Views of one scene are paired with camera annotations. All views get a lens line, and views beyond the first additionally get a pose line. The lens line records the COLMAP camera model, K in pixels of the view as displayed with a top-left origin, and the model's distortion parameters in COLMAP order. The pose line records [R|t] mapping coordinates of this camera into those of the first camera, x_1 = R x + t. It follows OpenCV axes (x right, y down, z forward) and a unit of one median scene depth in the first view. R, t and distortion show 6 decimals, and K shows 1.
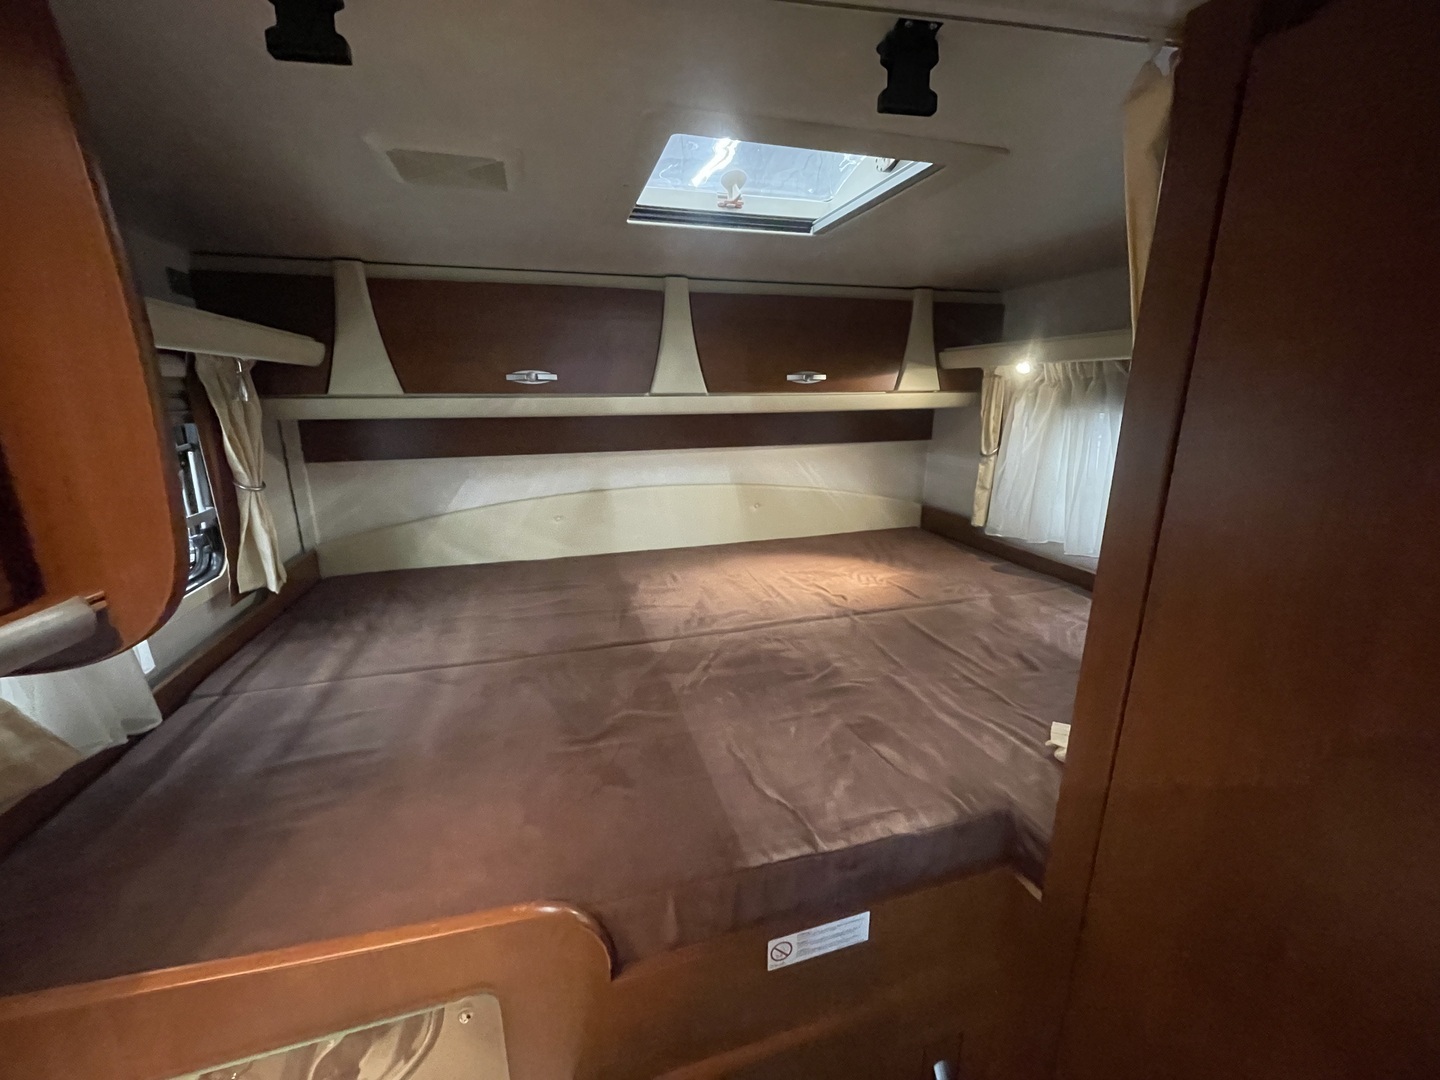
lens RADIAL K [[583.2, 0, 719.5], [0, 583.2, 537.4], [0, 0, 1]] dist [-0.000729, 0.000242]
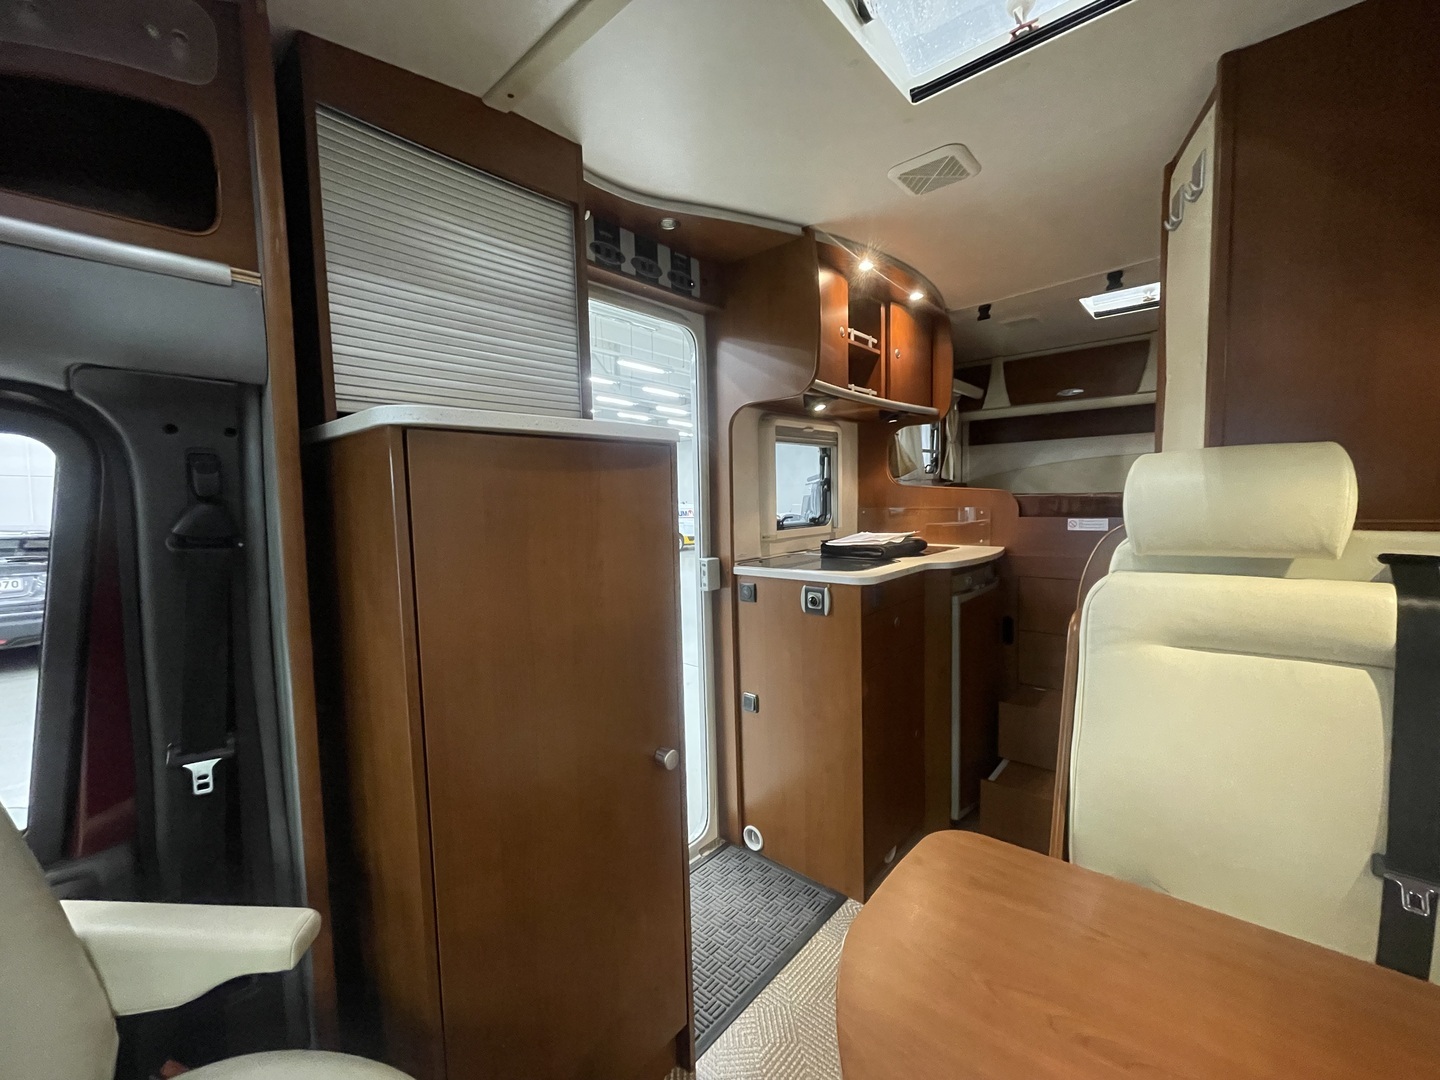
lens RADIAL K [[583.2, 0, 719.5], [0, 583.2, 537.4], [0, 0, 1]] dist [-0.000729, 0.000242]
pose [[0.529857, 0.050854, -0.846561, 0.836797], [-0.187006, 0.980637, -0.058138, 0.613094], [0.827212, 0.189117, 0.529107, -1.099472]]
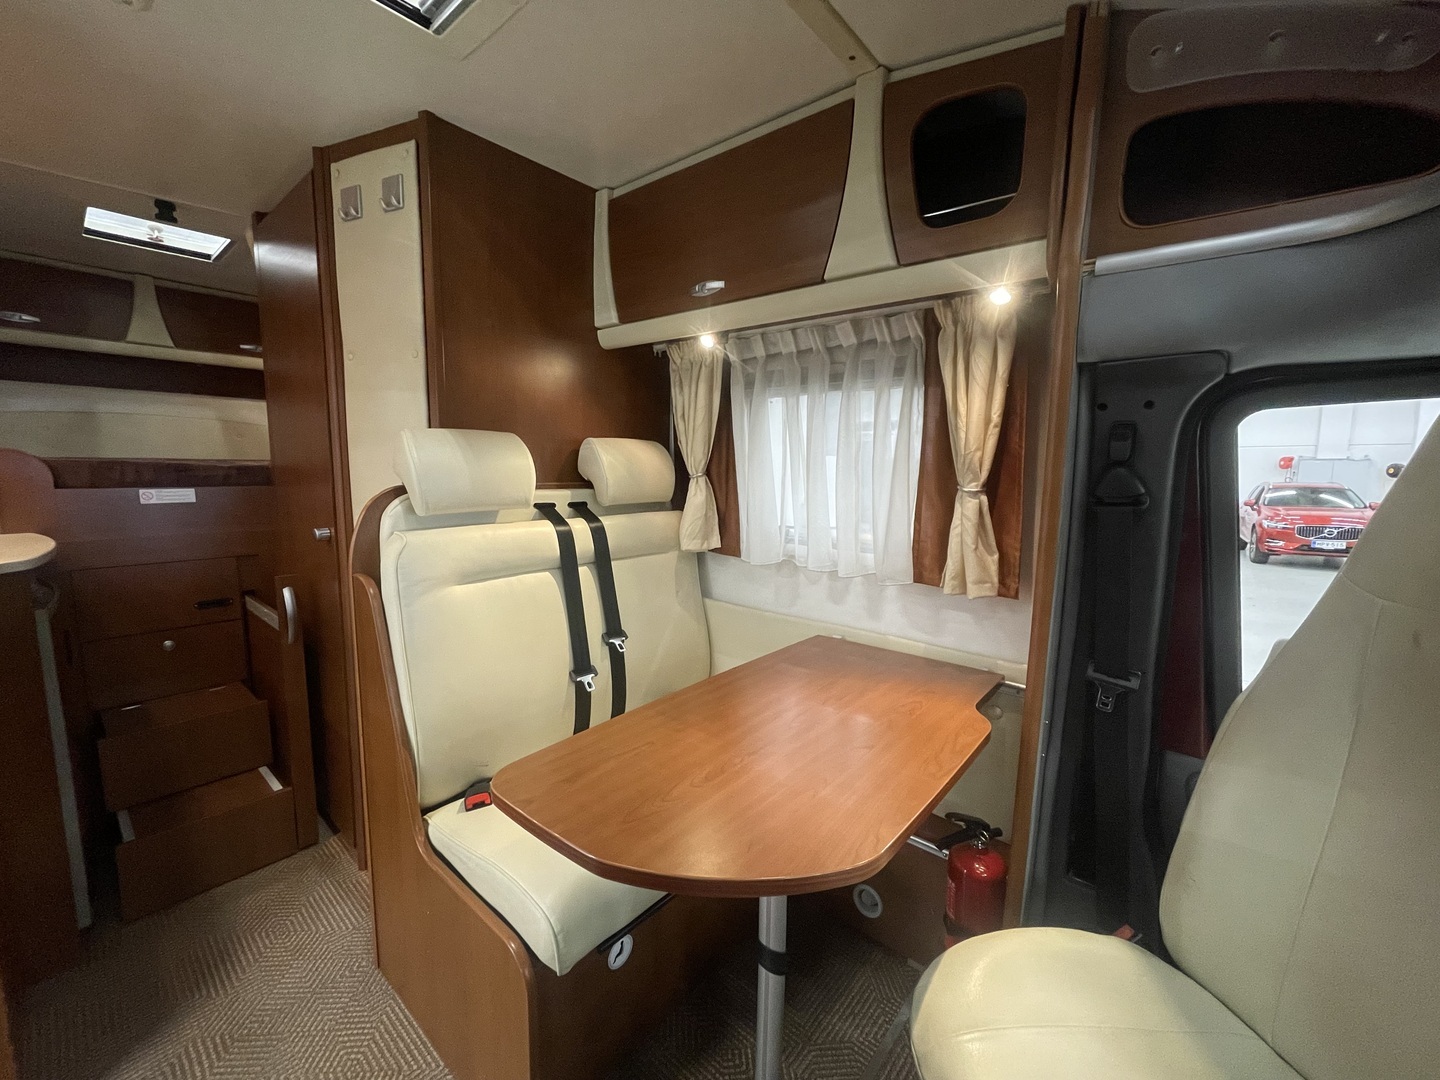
lens RADIAL K [[583.2, 0, 719.5], [0, 583.2, 537.4], [0, 0, 1]] dist [-0.000729, 0.000242]
pose [[0.844182, -0.046915, 0.534000, 0.405296], [0.109751, 0.990187, -0.086507, 0.647850], [-0.524702, 0.131635, 0.841047, -1.218186]]
